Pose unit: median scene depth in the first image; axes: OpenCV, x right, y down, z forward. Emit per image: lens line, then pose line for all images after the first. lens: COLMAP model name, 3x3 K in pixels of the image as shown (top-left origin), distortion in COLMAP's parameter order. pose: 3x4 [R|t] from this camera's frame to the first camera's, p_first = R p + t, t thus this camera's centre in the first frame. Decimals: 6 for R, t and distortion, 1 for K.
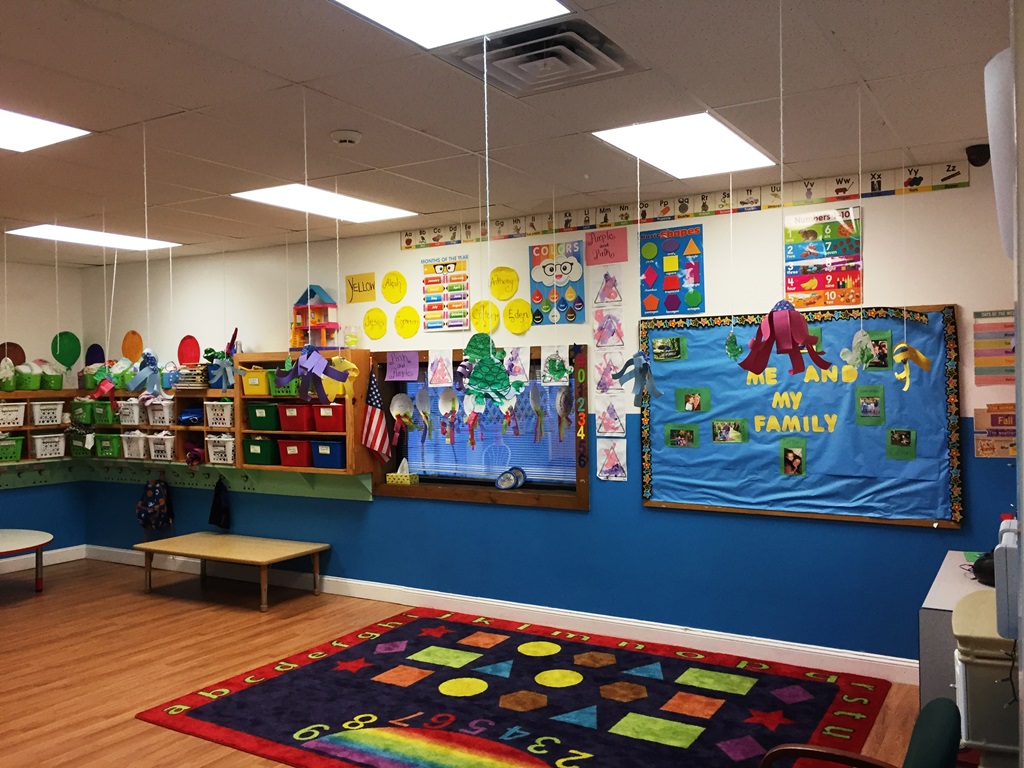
lens RADIAL K [[876.8, 0, 504.1], [0, 876.8, 384.6], [0, 0, 1]] dist [0.067728, -0.079229]
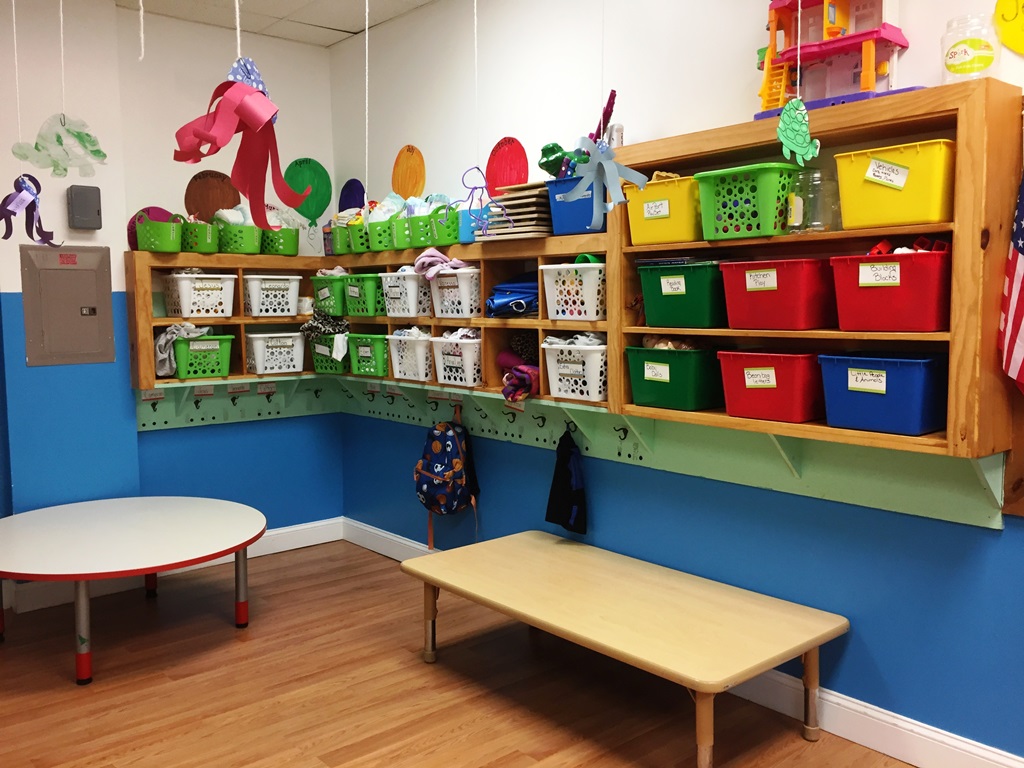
lens RADIAL K [[876.8, 0, 512.3], [0, 876.8, 384.2], [0, 0, 1]] dist [0.067728, -0.079229]
pose [[0.950108, 0.034006, -0.310061, -0.205776], [-0.005299, 0.995655, 0.092963, 0.038118], [0.311876, -0.086682, 0.946161, 0.547571]]
